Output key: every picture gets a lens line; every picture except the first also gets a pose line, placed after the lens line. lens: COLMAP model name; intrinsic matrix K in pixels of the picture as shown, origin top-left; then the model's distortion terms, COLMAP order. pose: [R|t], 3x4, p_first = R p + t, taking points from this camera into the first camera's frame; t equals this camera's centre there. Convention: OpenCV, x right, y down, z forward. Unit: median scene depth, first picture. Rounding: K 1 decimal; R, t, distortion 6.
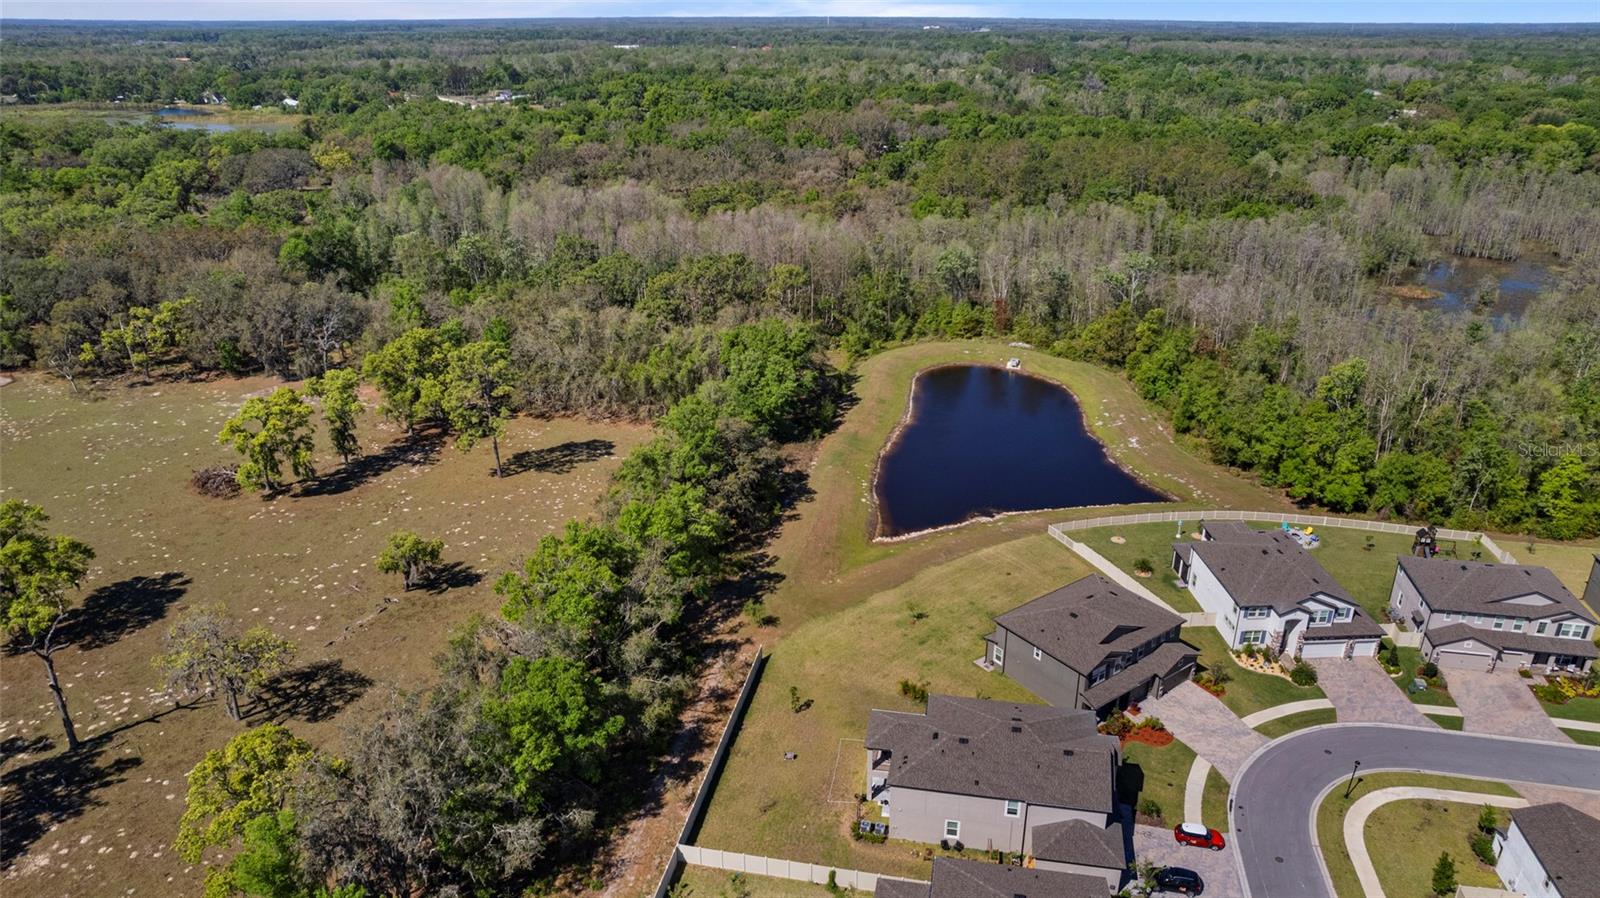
lens RADIAL K [[1033.9, 0, 812.4], [0, 1033.9, 454.4], [0, 0, 1]] dist [-0.071692, 0.066797]
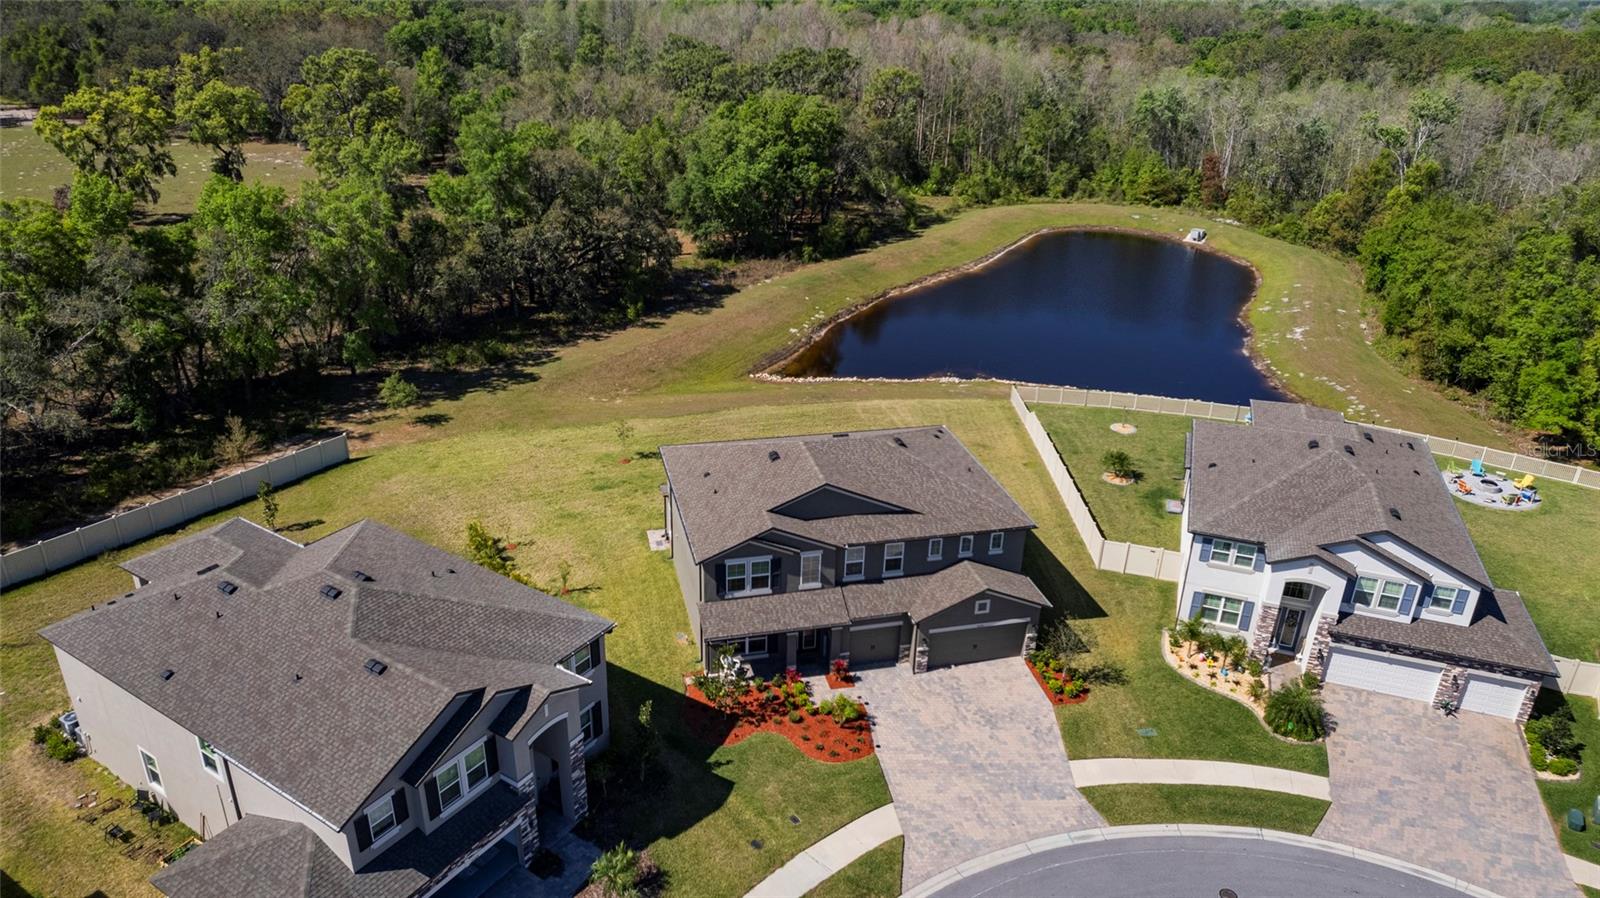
lens RADIAL K [[1084.2, 0, 808.8], [0, 1084.2, 445.6], [0, 0, 1]] dist [-0.043097, -0.000037]
pose [[0.931103, 0.175721, -0.319640, 0.391146], [-0.172254, 0.984267, 0.039325, 0.117049], [0.321521, 0.018444, 0.946723, 0.480357]]
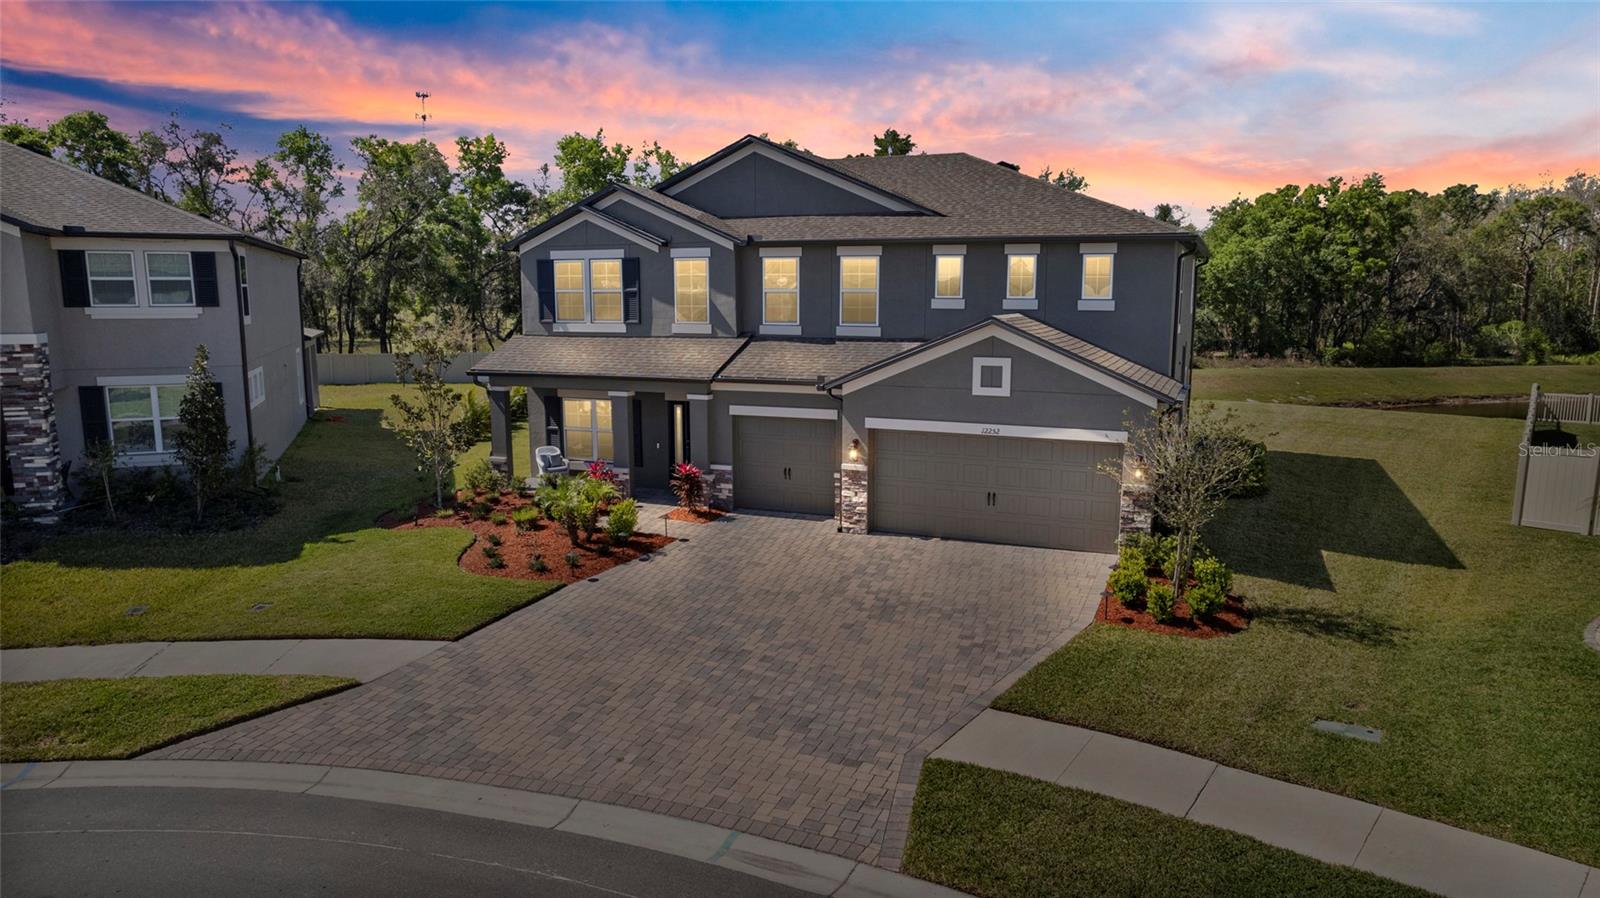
lens RADIAL K [[1033.9, 0, 812.4], [0, 1033.9, 454.4], [0, 0, 1]] dist [-0.071692, 0.066797]
pose [[0.536748, 0.139174, -0.832185, 0.455695], [-0.329101, 0.942715, -0.054607, 0.216801], [0.776913, 0.303183, 0.551803, 0.802583]]
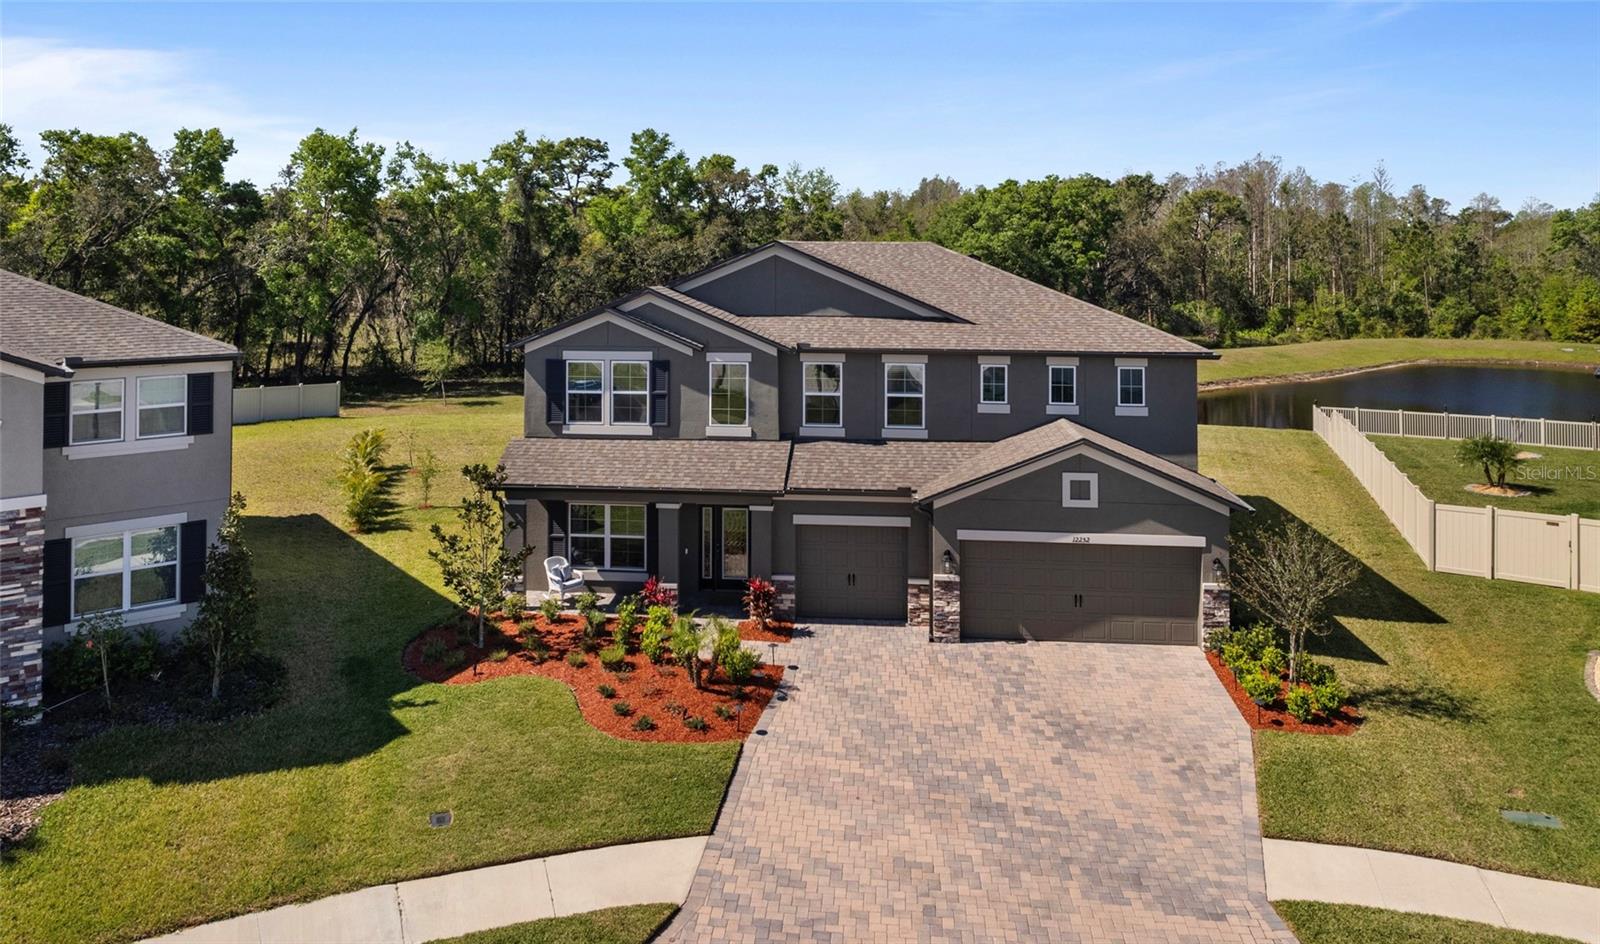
lens RADIAL K [[1125.0, 0, 776.9], [0, 1125.0, 240.8], [0, 0, 1]] dist [-0.011560, -0.007381]
pose [[0.752887, -0.002119, -0.658146, 0.421744], [-0.255750, 0.920464, -0.295530, 0.218629], [0.606426, 0.390821, 0.692464, 0.722266]]
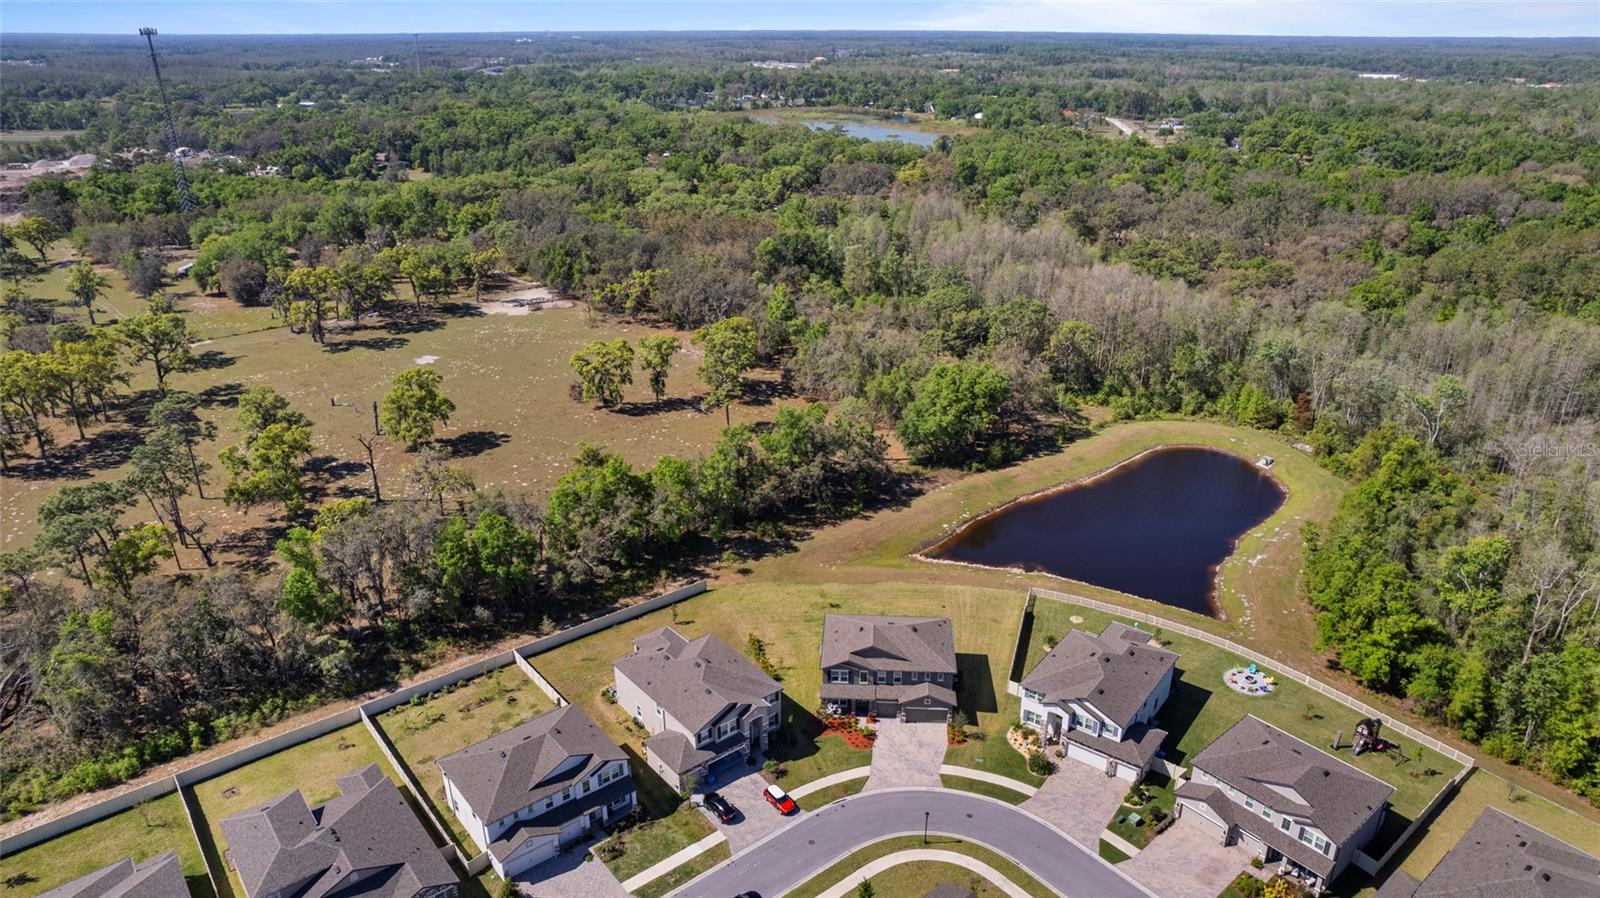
lens RADIAL K [[1022.0, 0, 809.9], [0, 1022.0, 451.3], [0, 0, 1]] dist [-0.055120, -0.000226]
pose [[0.770228, 0.245986, -0.588421, 0.790063], [-0.252682, 0.964823, 0.072584, -0.109286], [0.585577, 0.092777, 0.805290, -0.027984]]
